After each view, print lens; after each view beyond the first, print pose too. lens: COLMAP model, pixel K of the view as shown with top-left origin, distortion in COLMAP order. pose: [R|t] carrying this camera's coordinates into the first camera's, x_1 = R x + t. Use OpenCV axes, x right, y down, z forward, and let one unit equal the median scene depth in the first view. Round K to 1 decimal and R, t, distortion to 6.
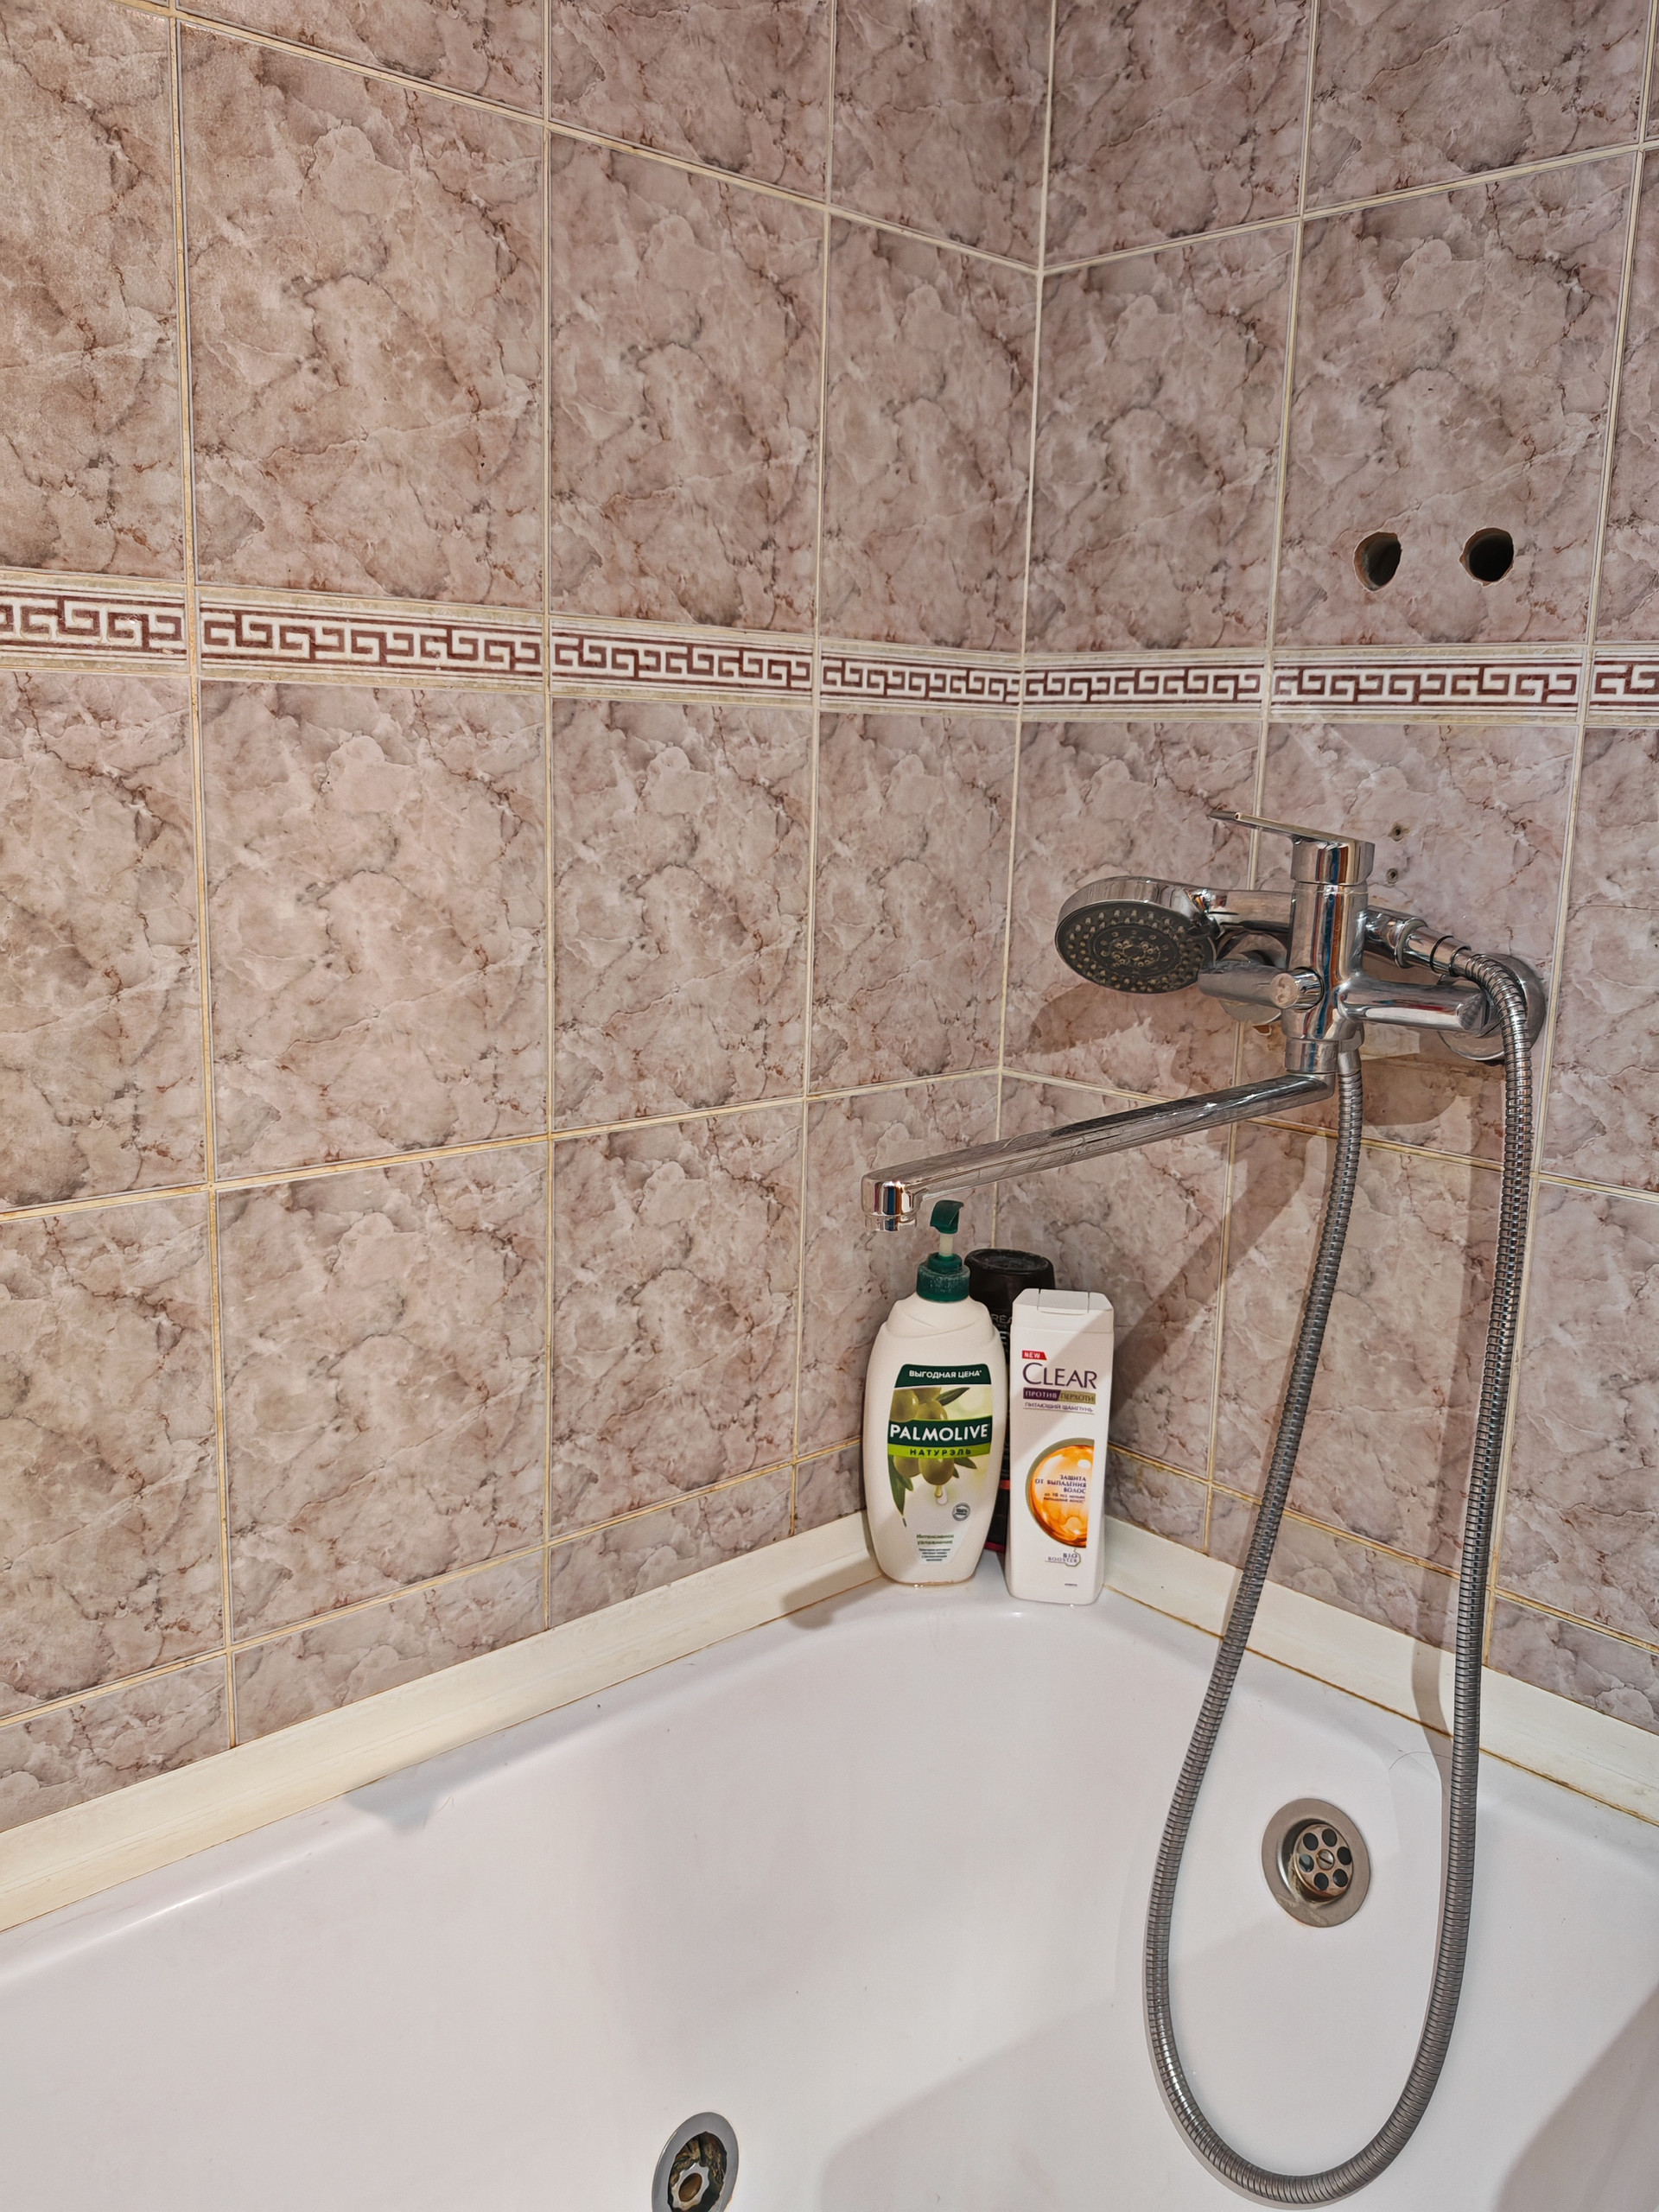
lens RADIAL K [[1822.5, 0, 830.5], [0, 1822.5, 1090.6], [0, 0, 1]] dist [0.174431, -0.609390]
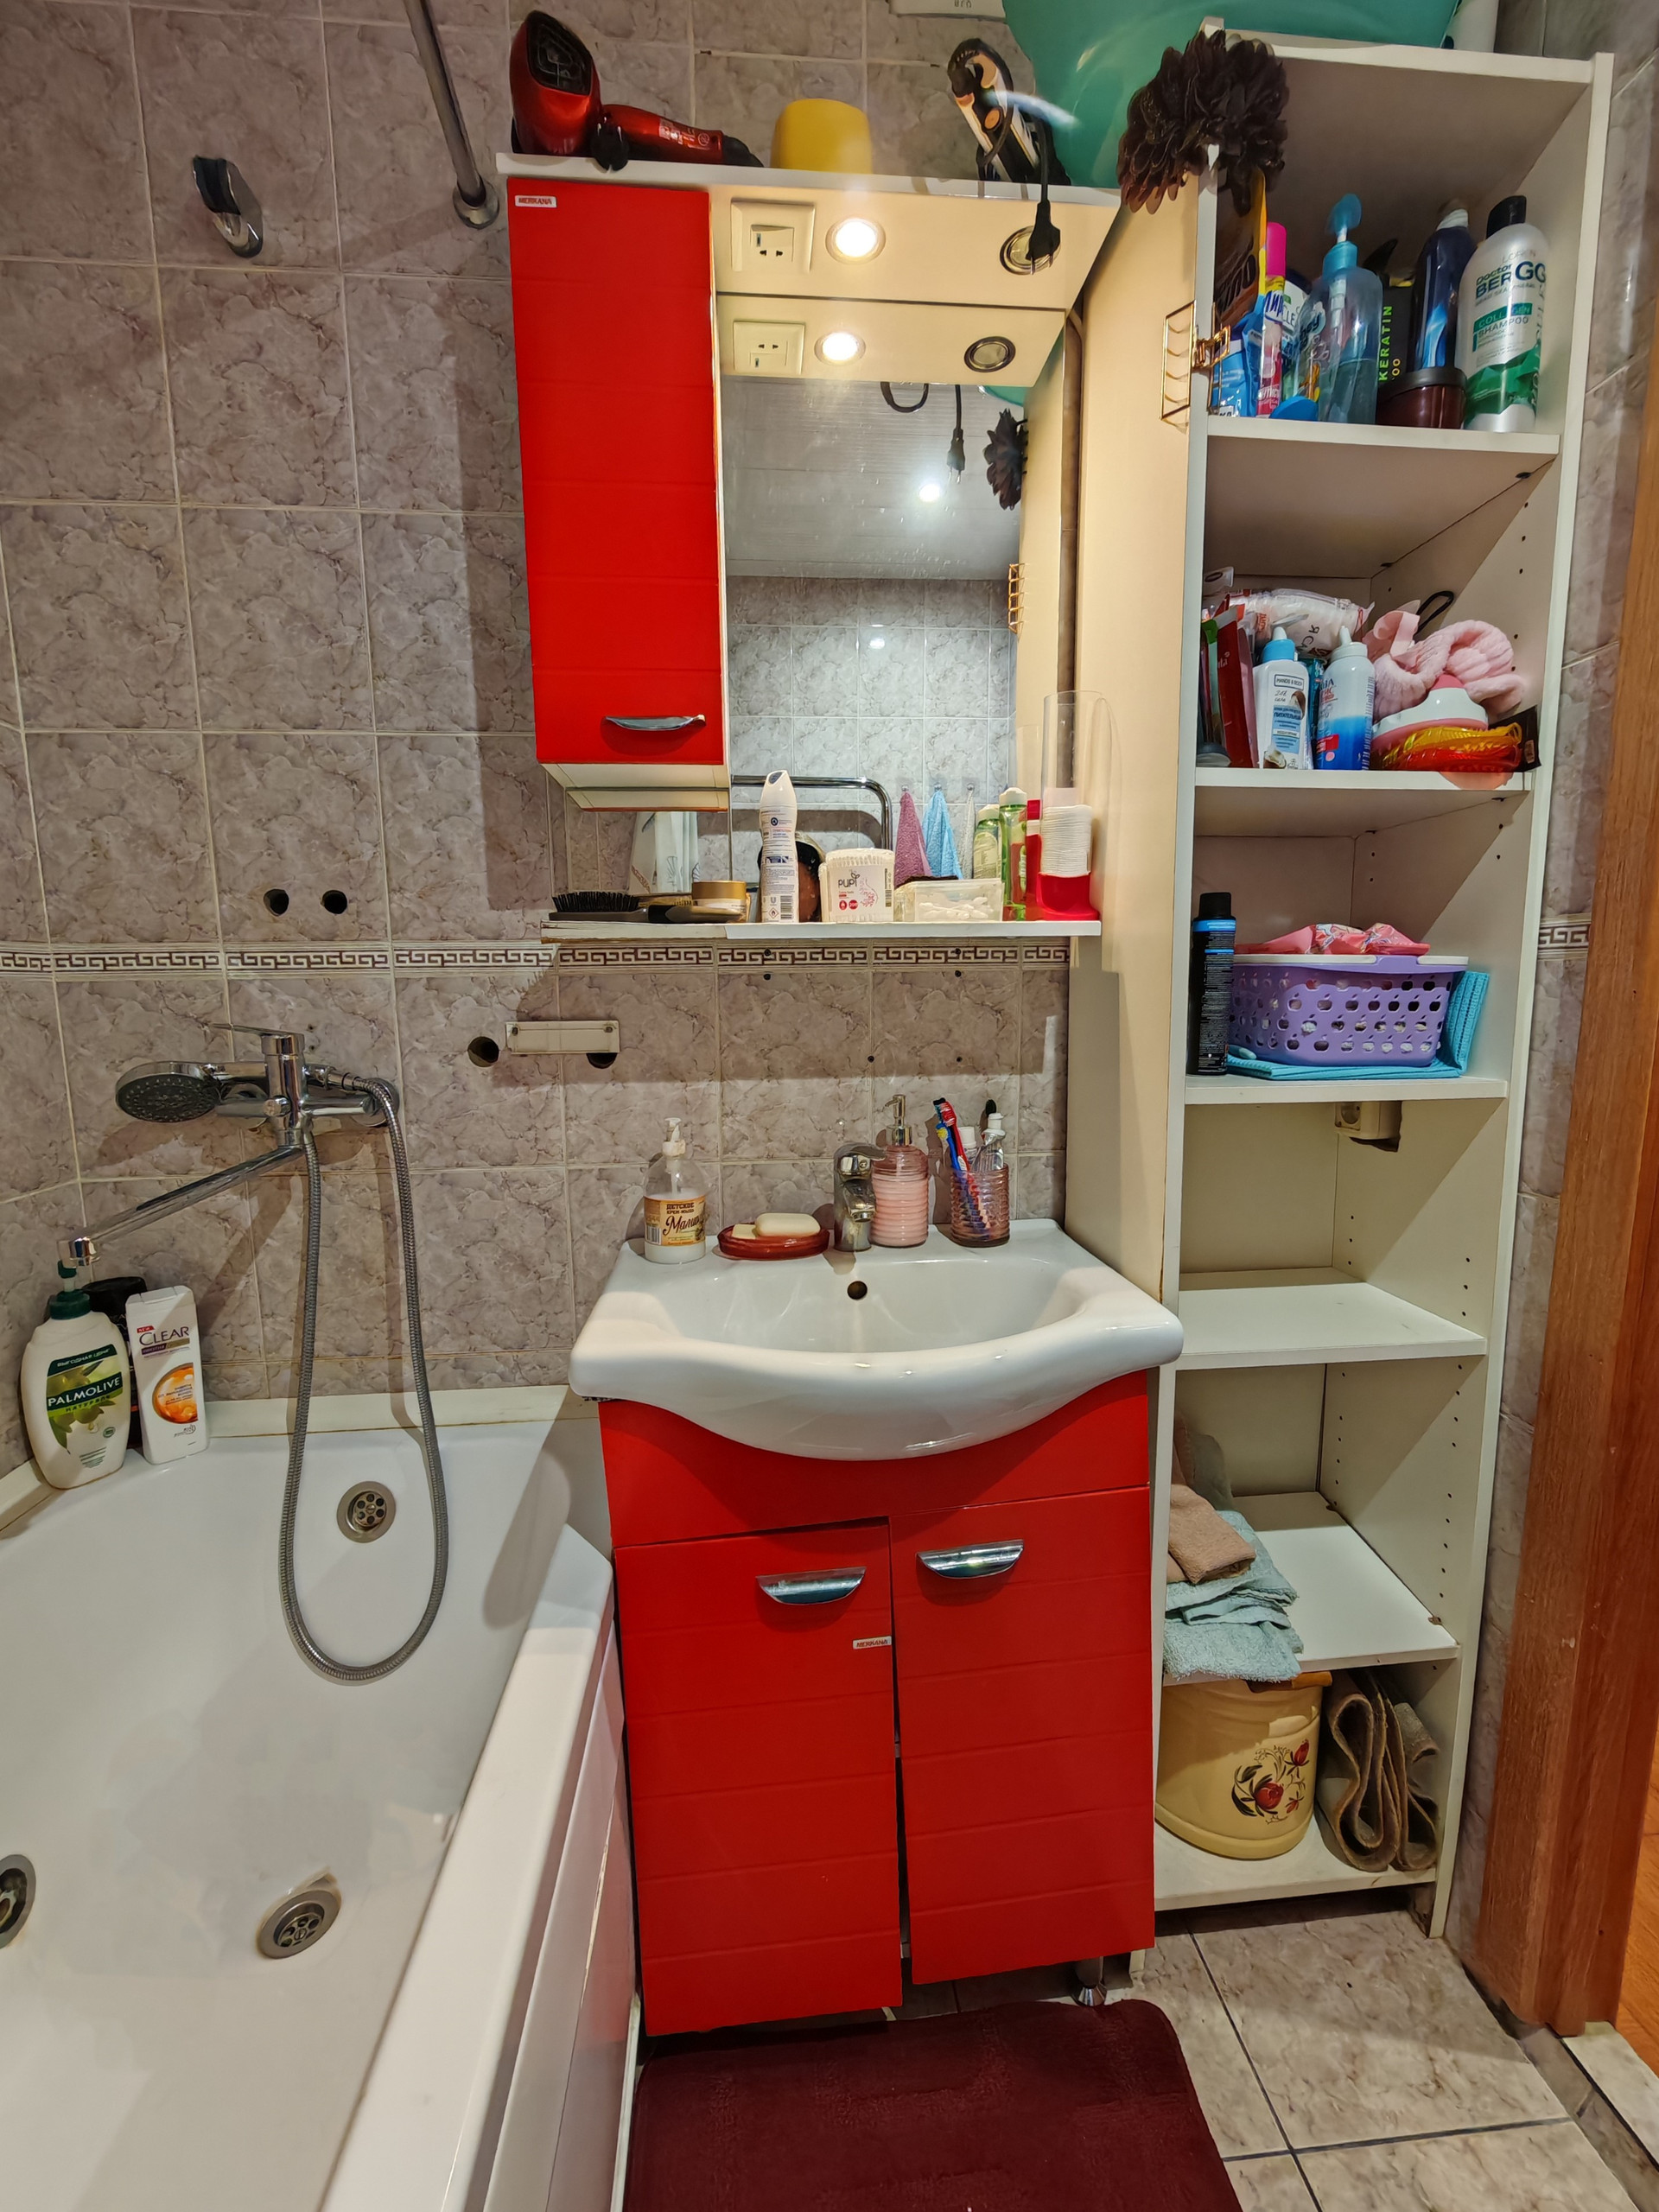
lens RADIAL K [[877.2, 0, 817.9], [0, 877.2, 1103.0], [0, 0, 1]] dist [-0.000865, -0.000052]
pose [[0.625453, -0.141097, 0.767398, -0.106632], [0.174618, 0.983880, 0.038580, 0.007923], [-0.760471, 0.109872, 0.640009, -0.081376]]
